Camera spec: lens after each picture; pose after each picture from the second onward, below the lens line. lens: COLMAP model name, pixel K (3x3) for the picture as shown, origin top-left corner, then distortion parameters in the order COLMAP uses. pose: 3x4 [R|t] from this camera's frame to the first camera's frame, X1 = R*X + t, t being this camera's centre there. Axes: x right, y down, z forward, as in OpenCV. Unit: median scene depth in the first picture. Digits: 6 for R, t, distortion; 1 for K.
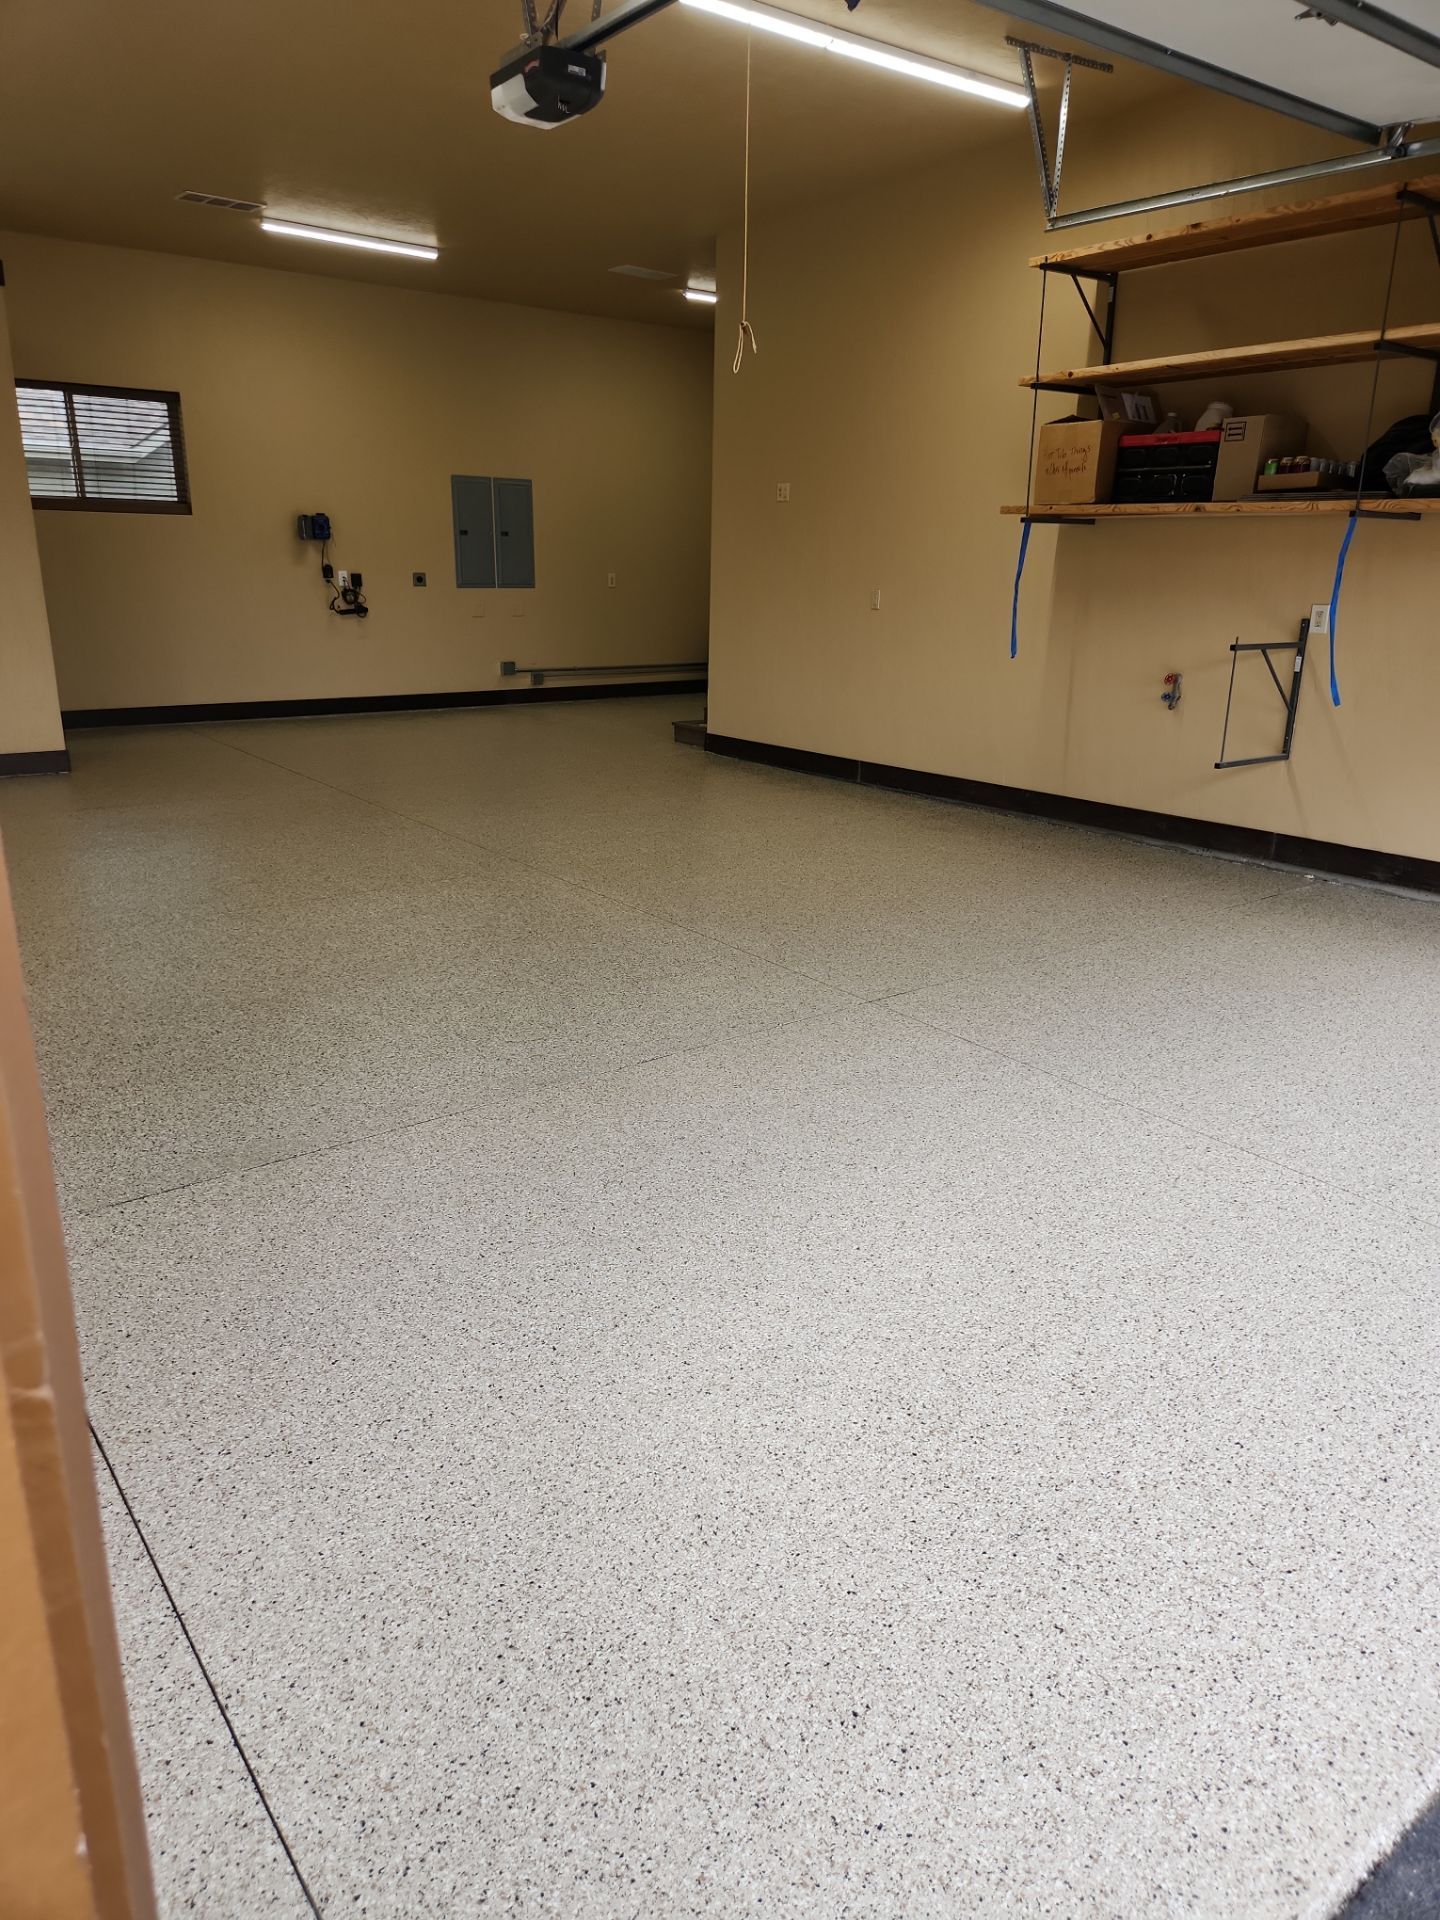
lens RADIAL K [[1273.6, 0, 721.1], [0, 1273.6, 966.6], [0, 0, 1]] dist [0.066053, -0.055662]
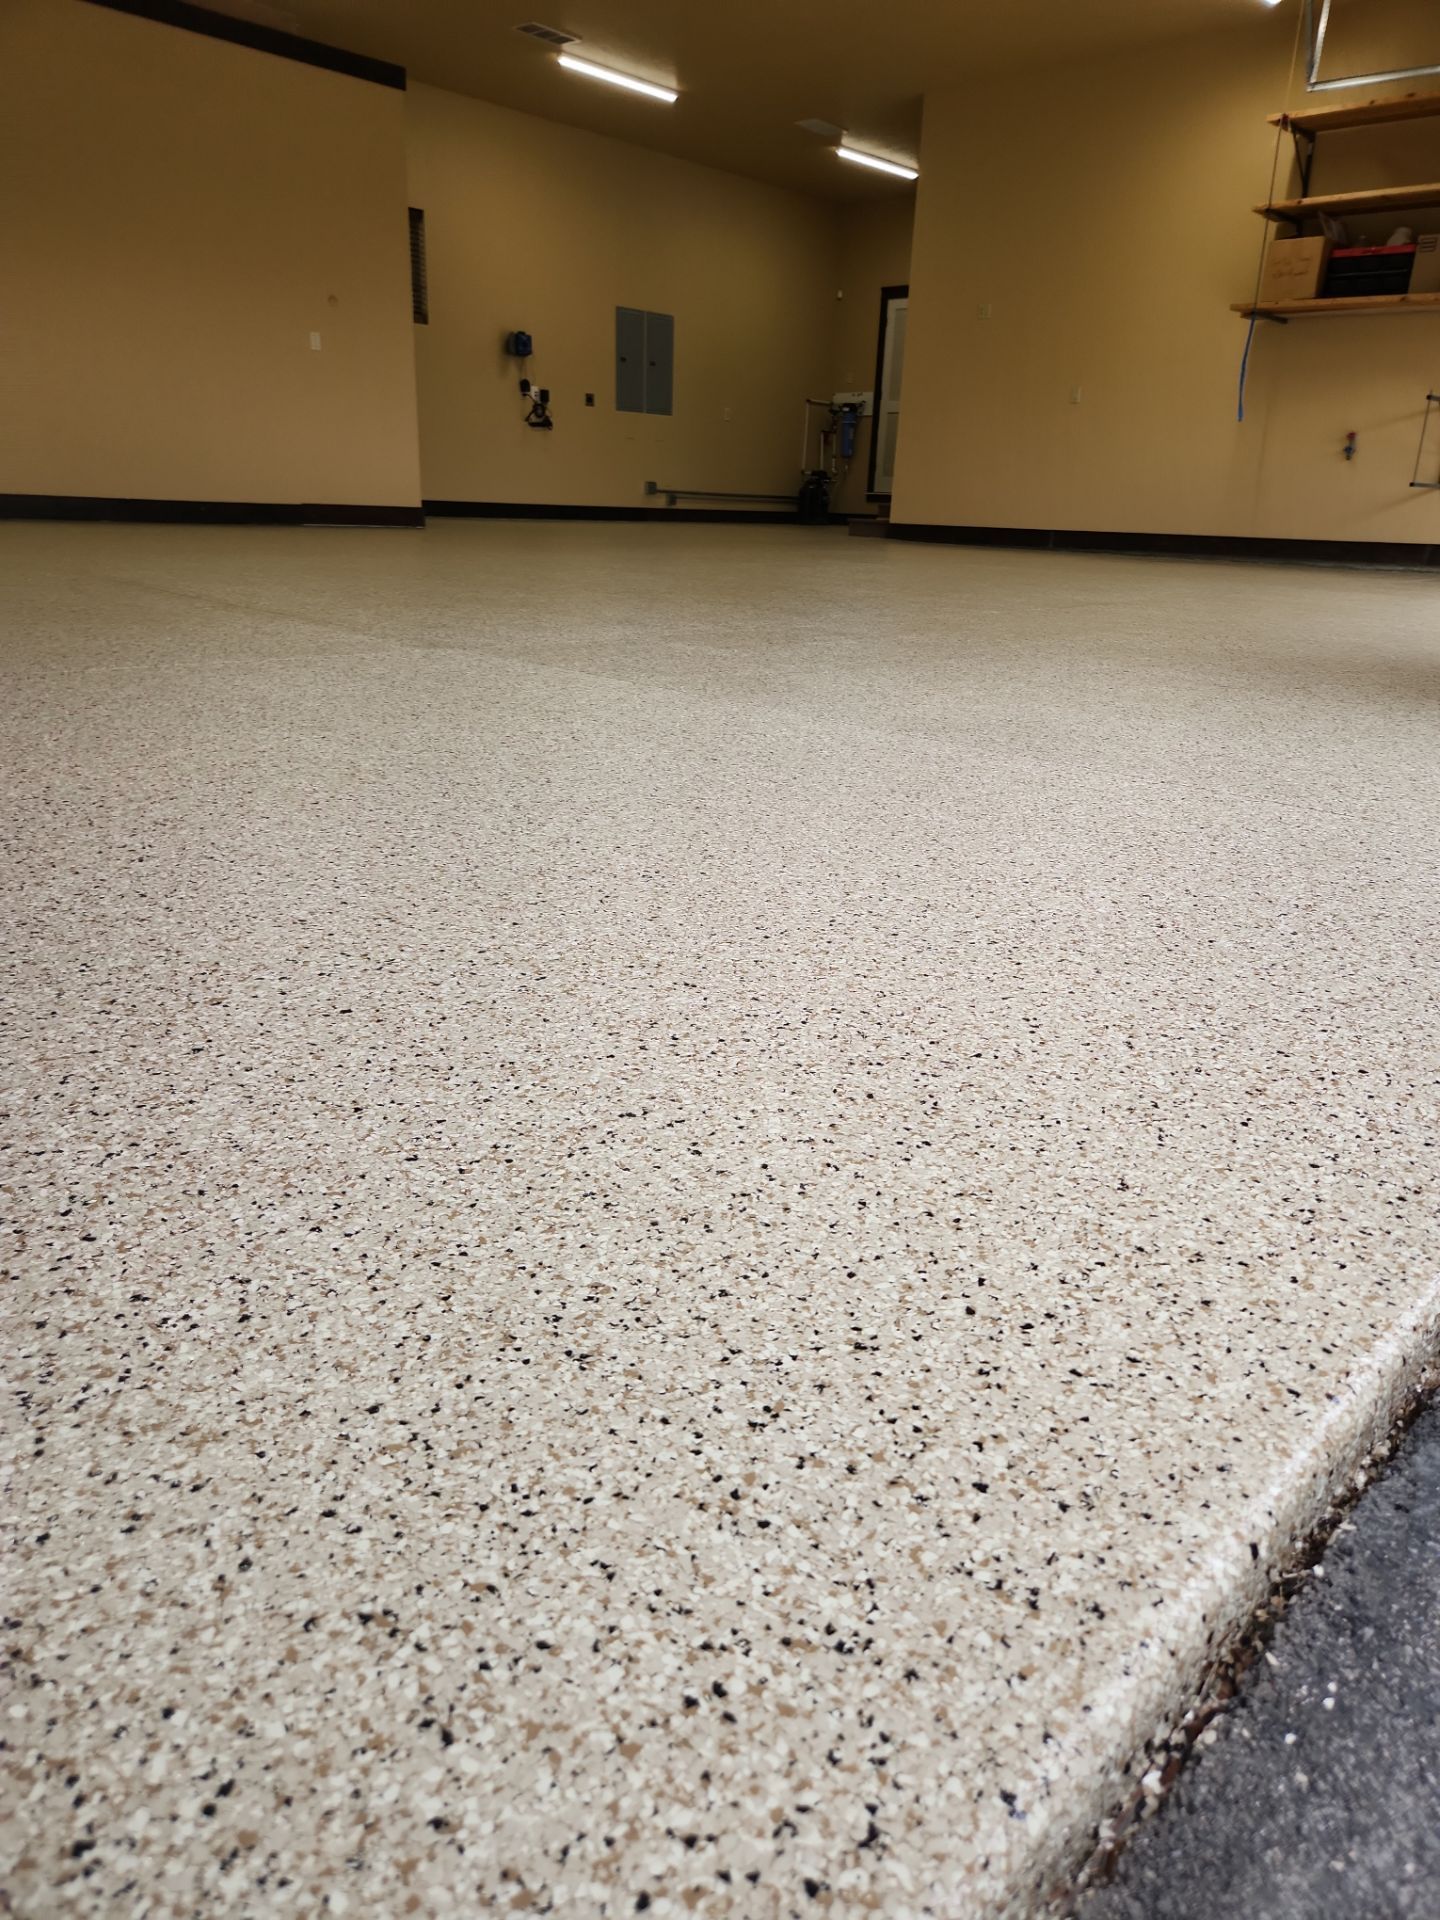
lens RADIAL K [[1282.4, 0, 743.2], [0, 1282.4, 955.0], [0, 0, 1]] dist [0.065457, -0.057682]
pose [[0.985514, -0.036398, 0.165642, -0.363050], [0.030437, 0.998800, 0.038381, 0.173105], [-0.166840, -0.032783, 0.985439, -0.191400]]
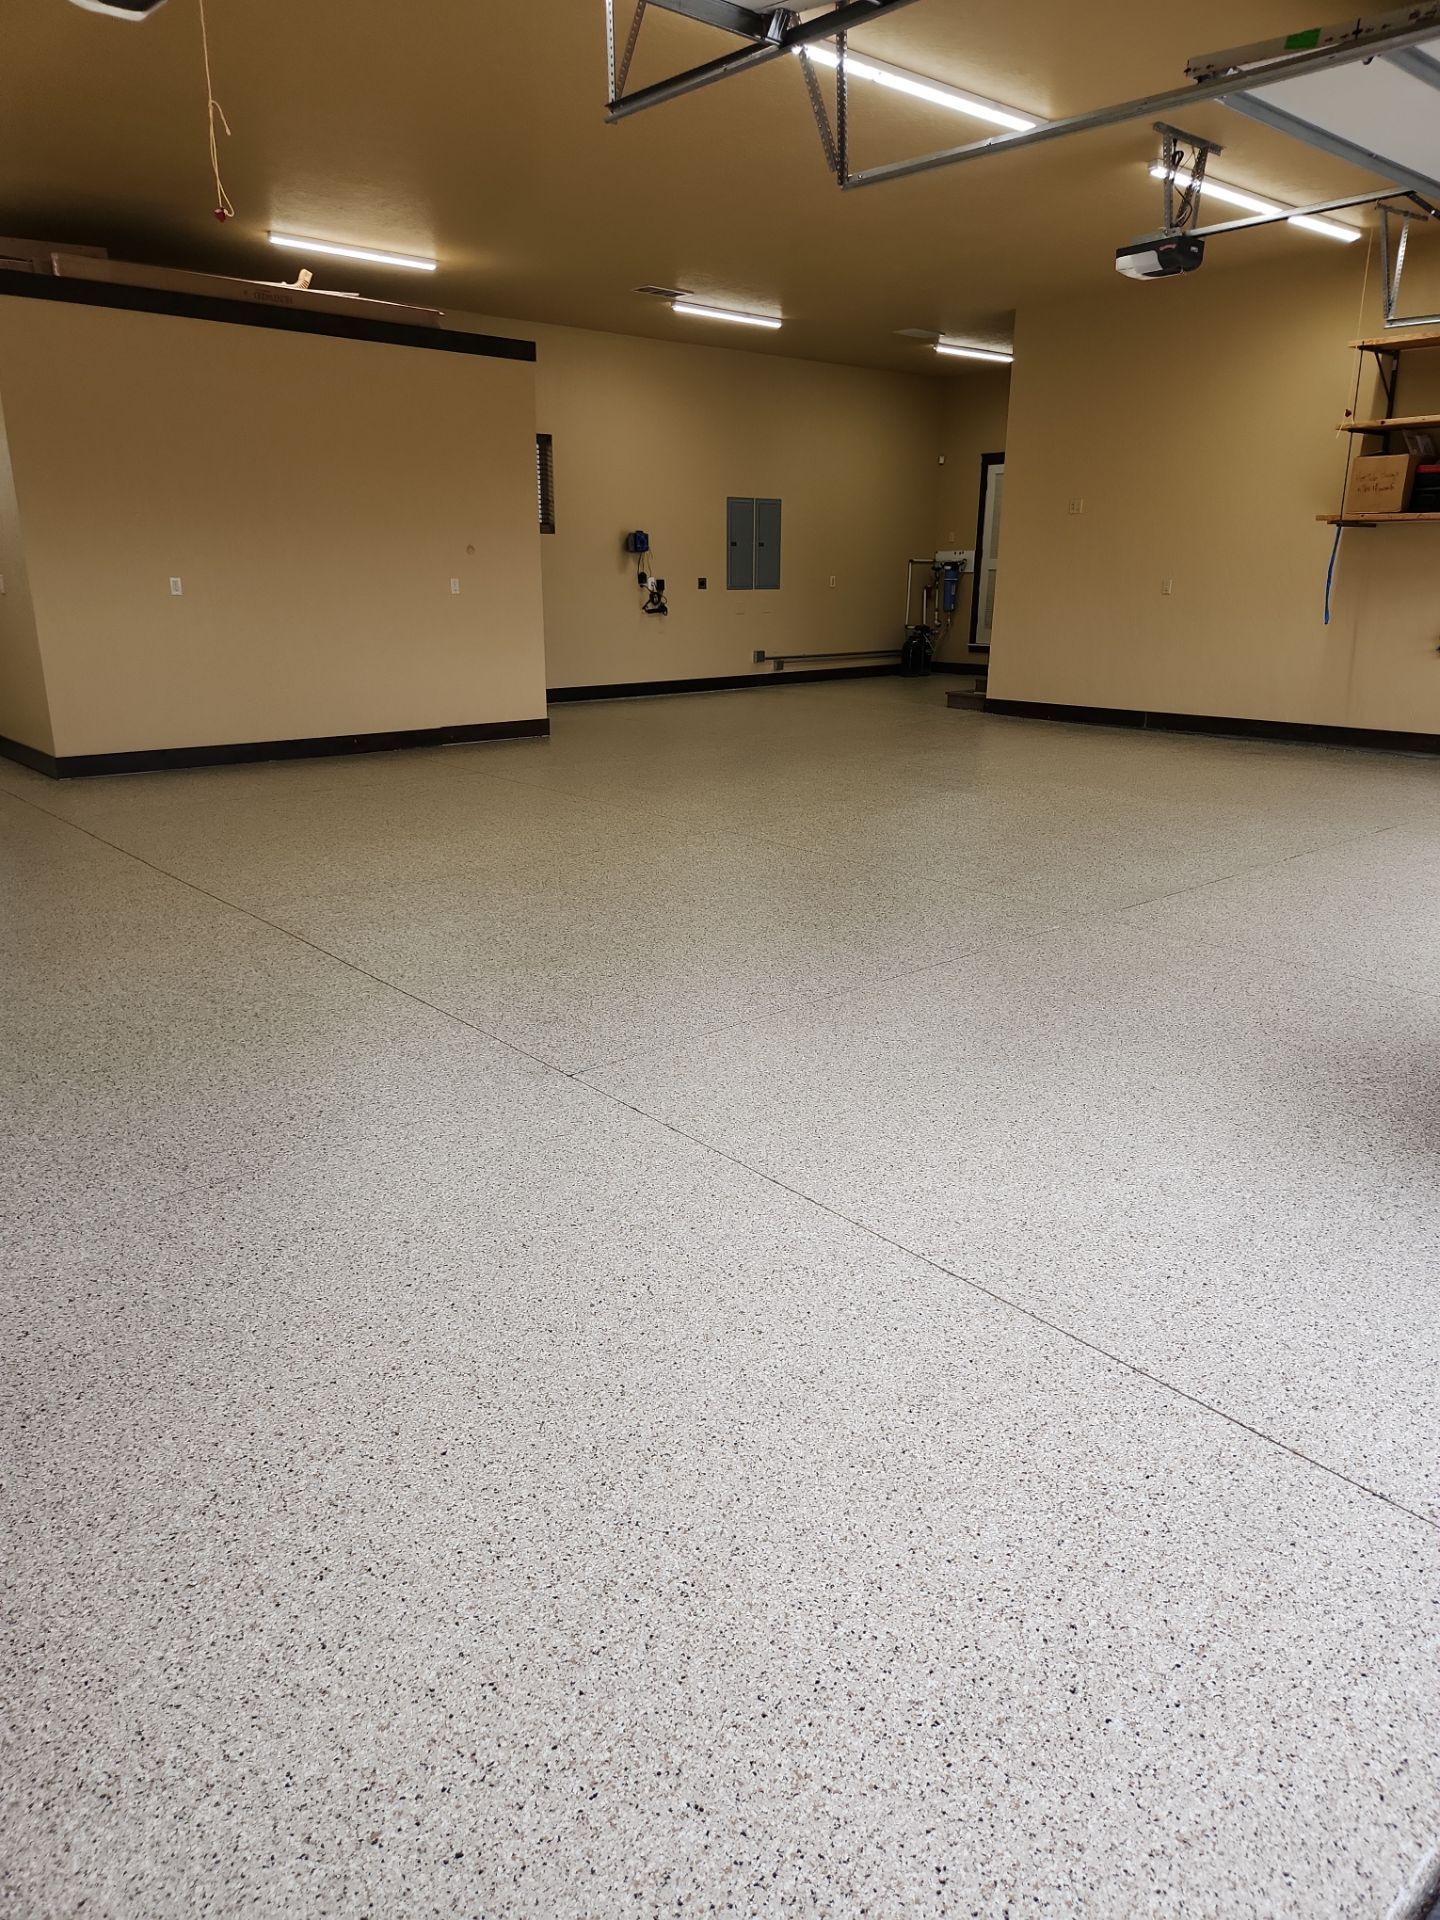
lens RADIAL K [[1273.6, 0, 721.1], [0, 1273.6, 966.6], [0, 0, 1]] dist [0.066053, -0.055662]
pose [[0.997768, -0.032769, 0.058189, -0.352189], [0.033113, 0.999439, -0.004965, 0.077637], [-0.057993, 0.006881, 0.998293, -0.238969]]
